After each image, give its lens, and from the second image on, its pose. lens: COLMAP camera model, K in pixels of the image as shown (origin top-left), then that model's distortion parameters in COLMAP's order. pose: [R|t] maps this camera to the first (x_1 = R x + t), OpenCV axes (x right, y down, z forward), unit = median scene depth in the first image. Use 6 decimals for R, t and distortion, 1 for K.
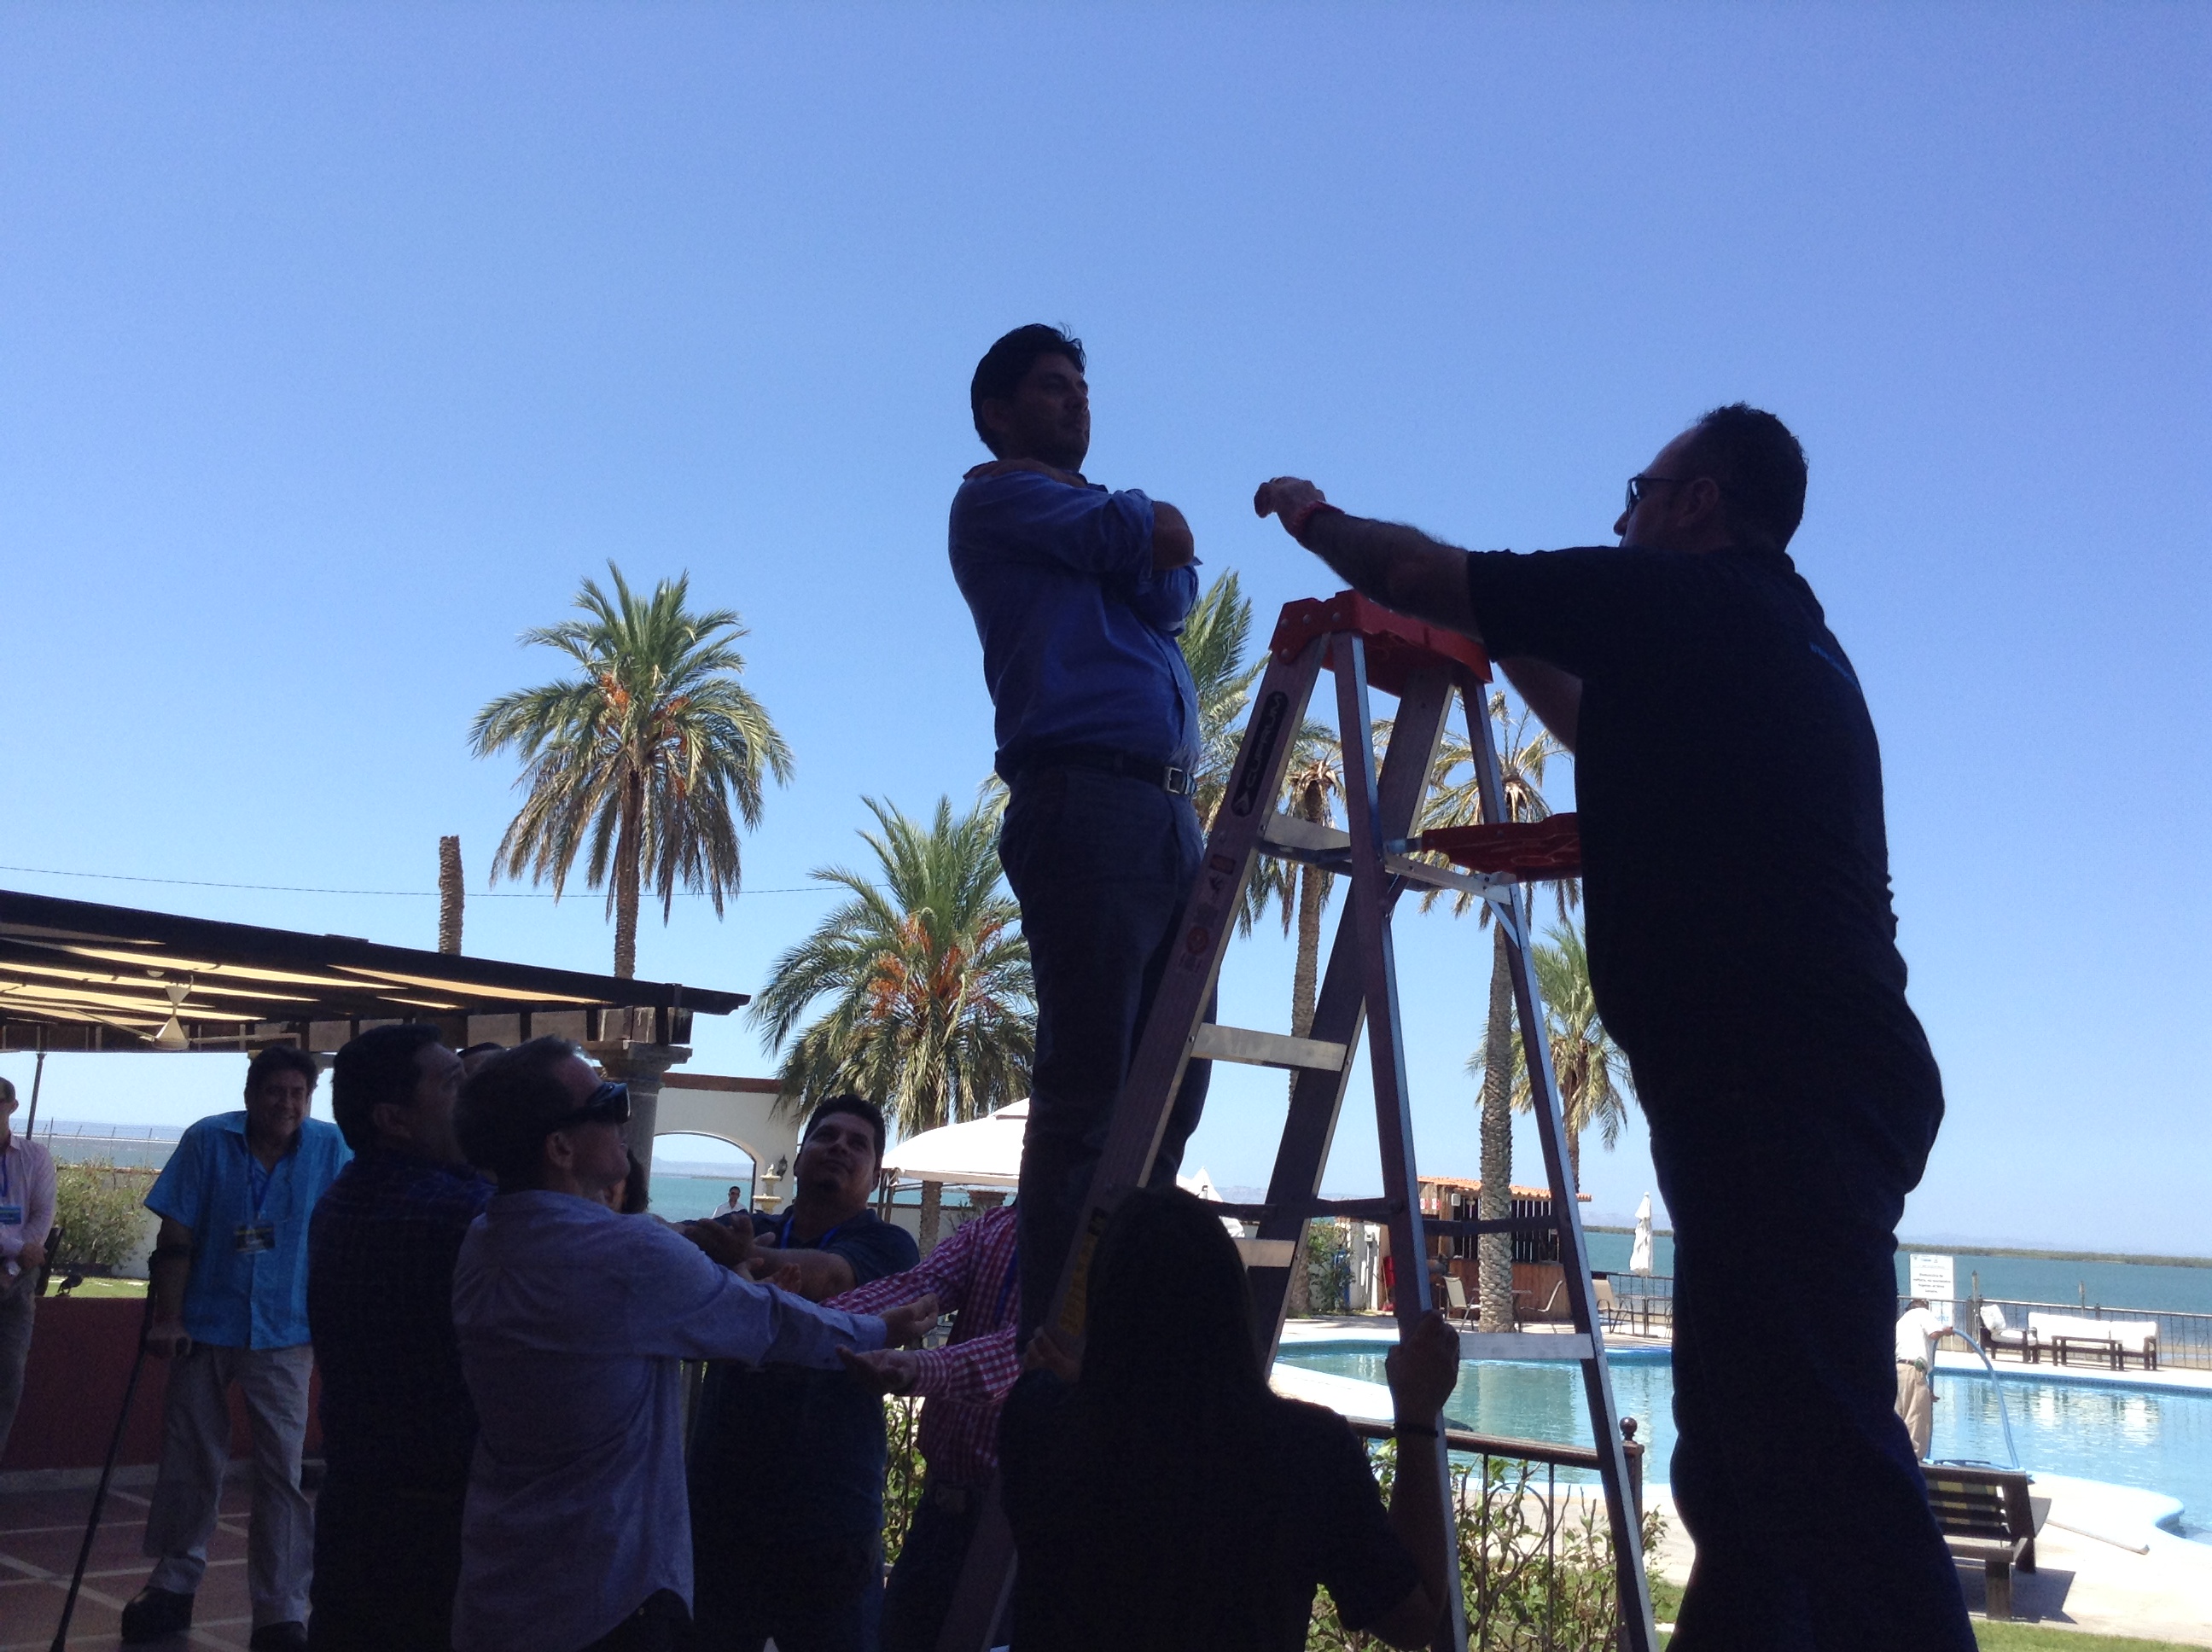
lens RADIAL K [[2013.0, 0, 1114.0], [0, 2013.0, 838.5], [0, 0, 1]] dist [0.027530, 0.000000]
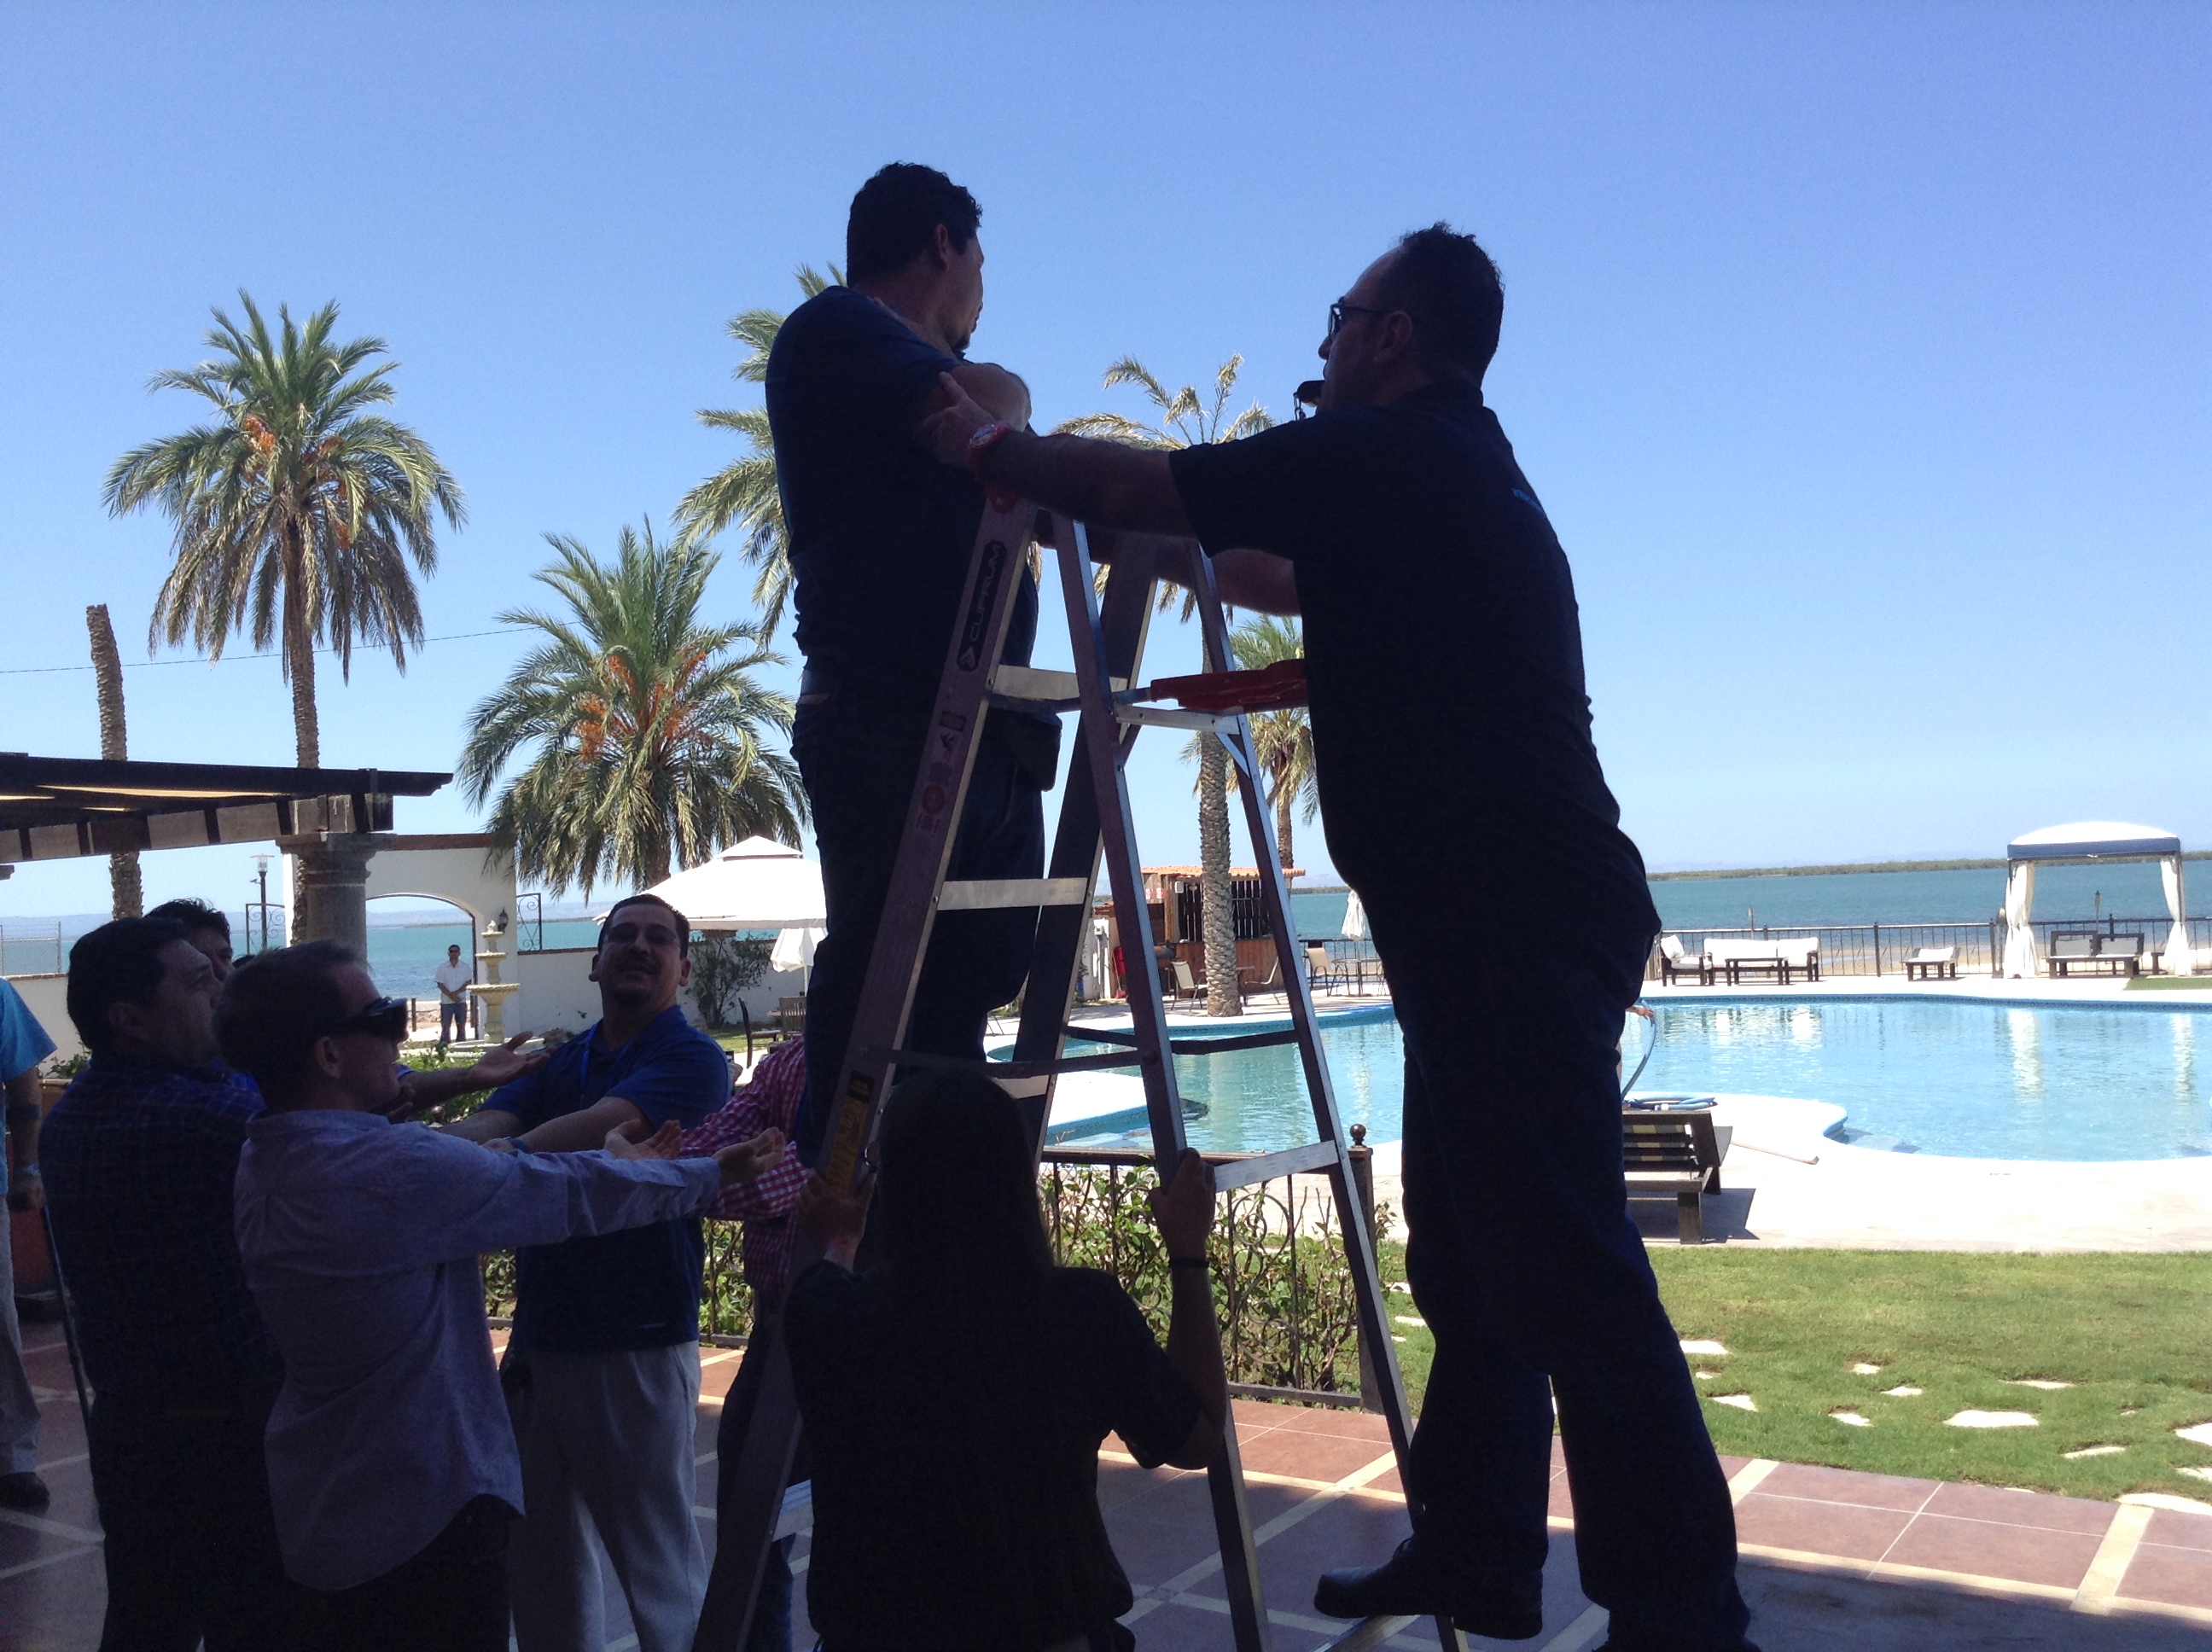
lens RADIAL K [[2013.0, 0, 1099.4], [0, 2013.0, 828.7], [0, 0, 1]] dist [0.027530, 0.000000]
pose [[0.987676, -0.088423, 0.129145, -0.000548], [0.068891, 0.986499, 0.148570, -0.006795], [-0.140539, -0.137842, 0.980433, 0.001460]]
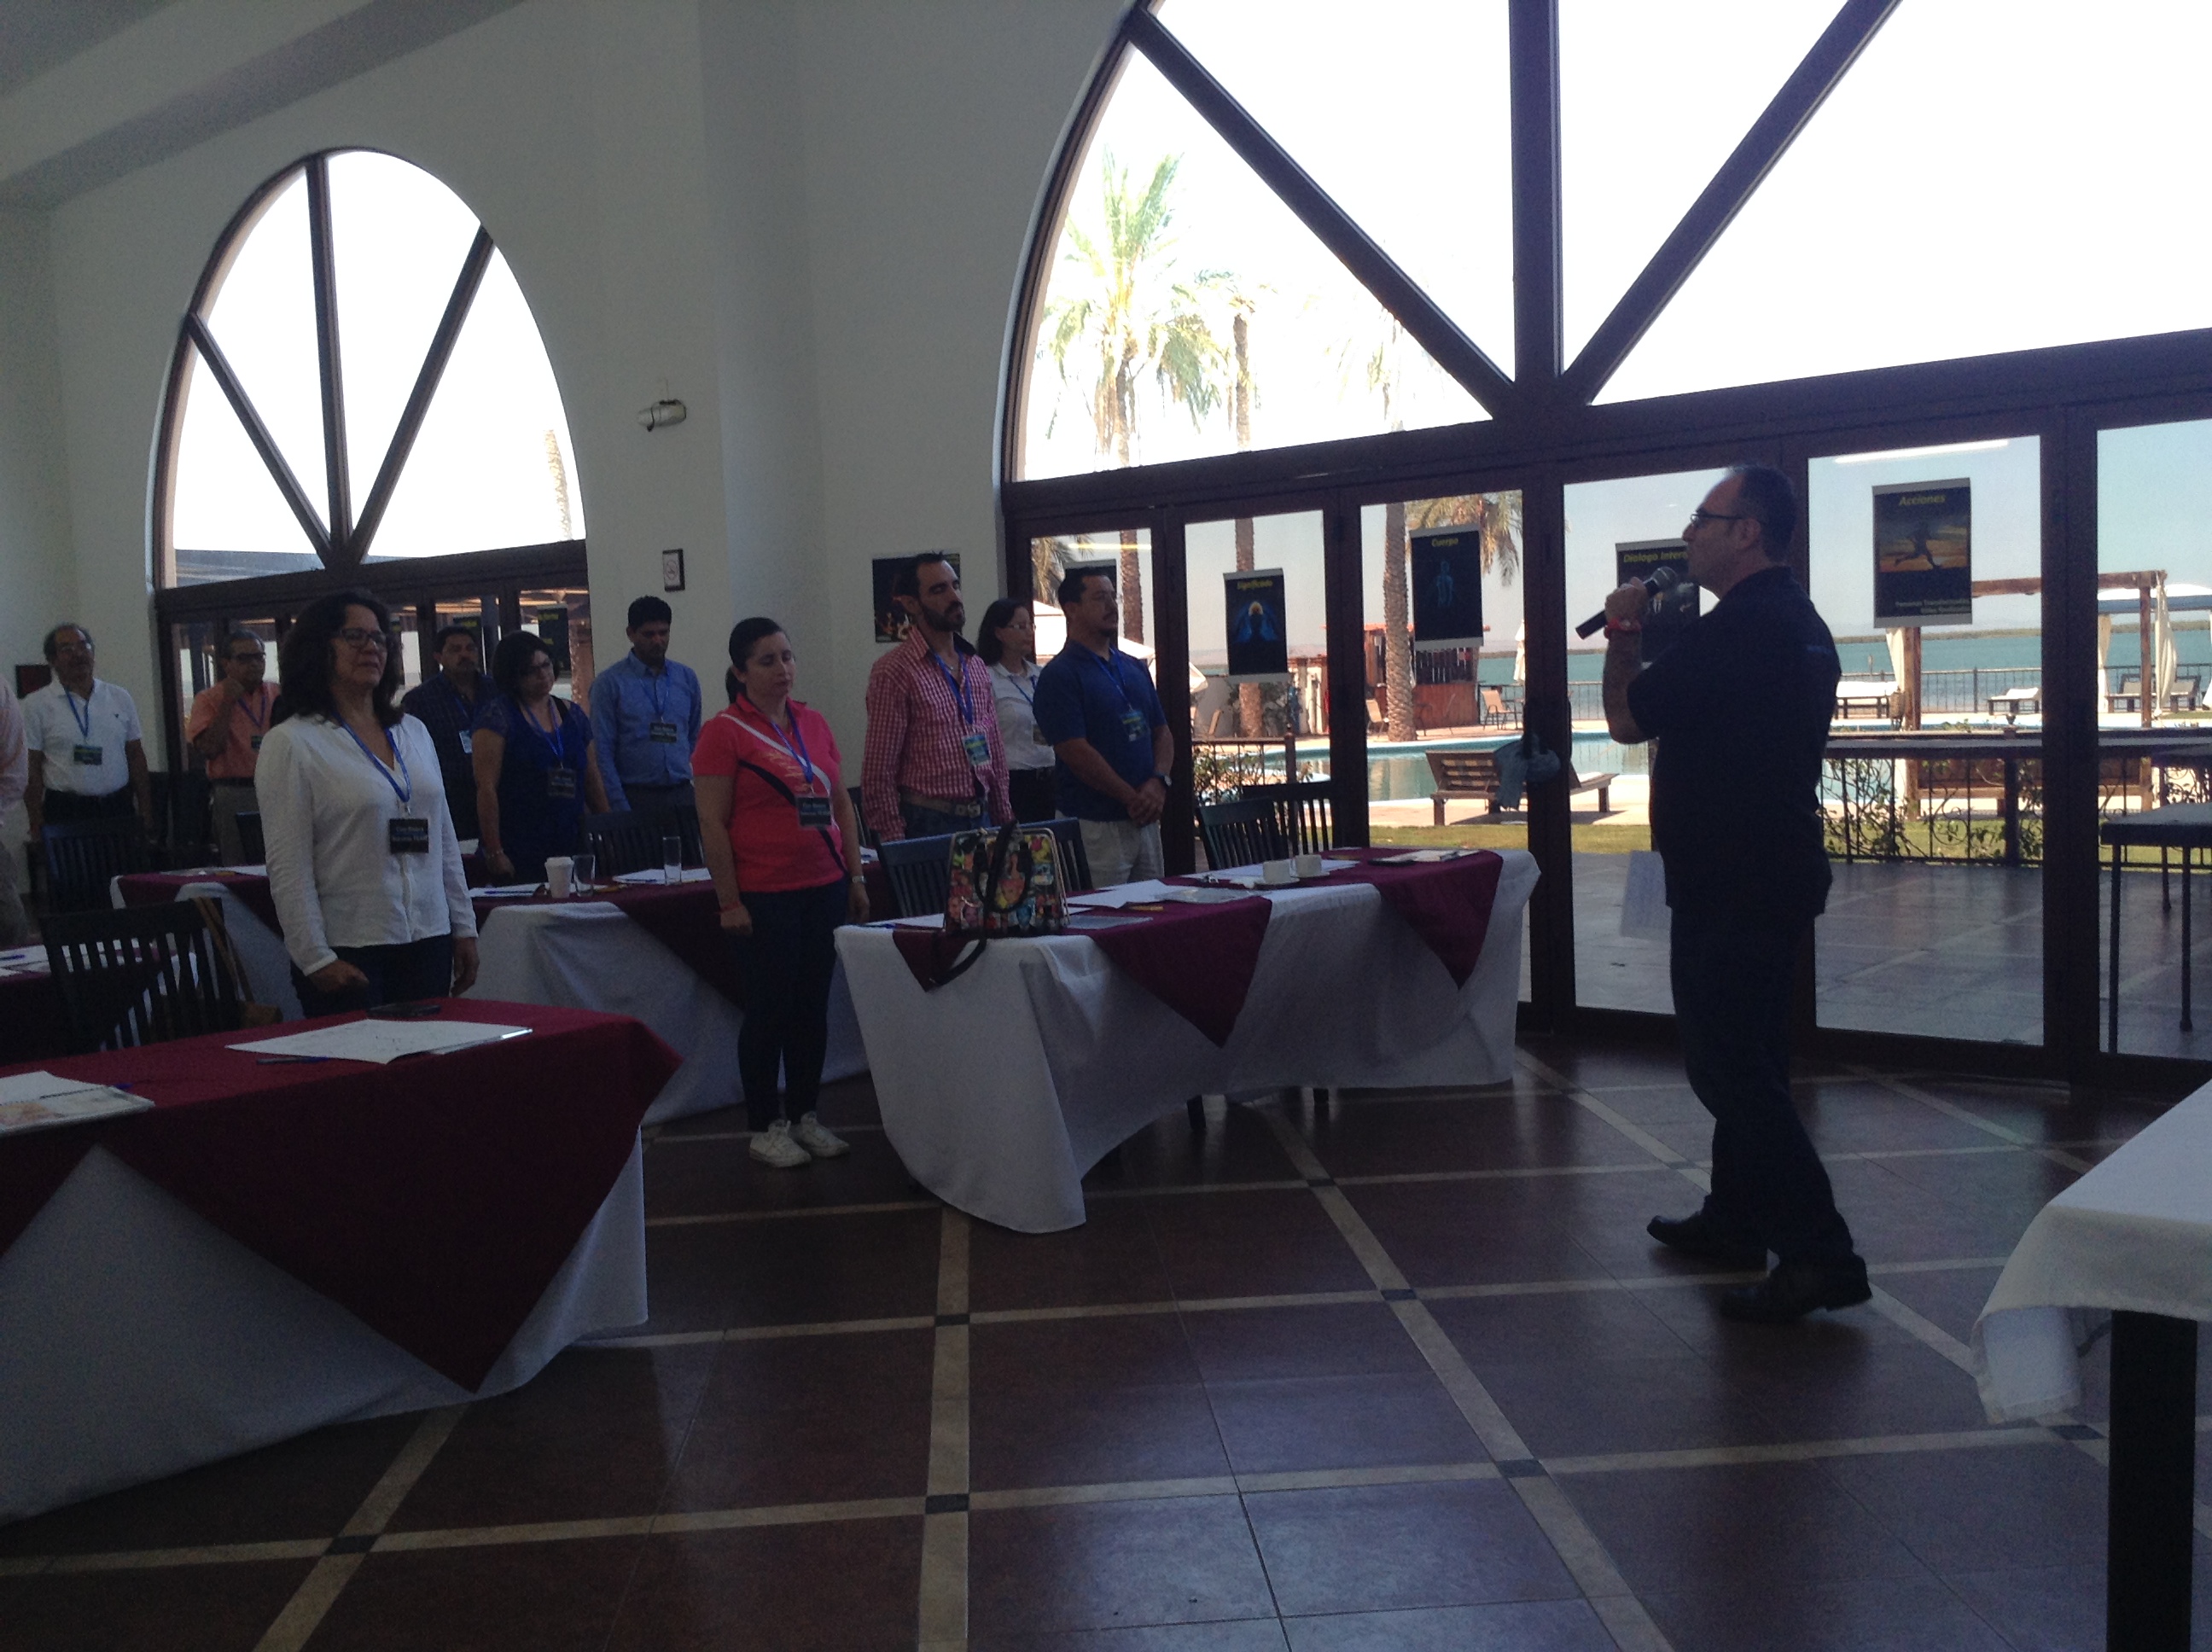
lens RADIAL K [[2013.0, 0, 1121.9], [0, 2013.0, 823.2], [0, 0, 1]] dist [0.027530, 0.000000]
pose [[0.995431, -0.095231, -0.006934, 0.010414], [0.093925, 0.963543, 0.250526, -0.049410], [-0.017177, -0.250033, 0.968085, -0.292678]]
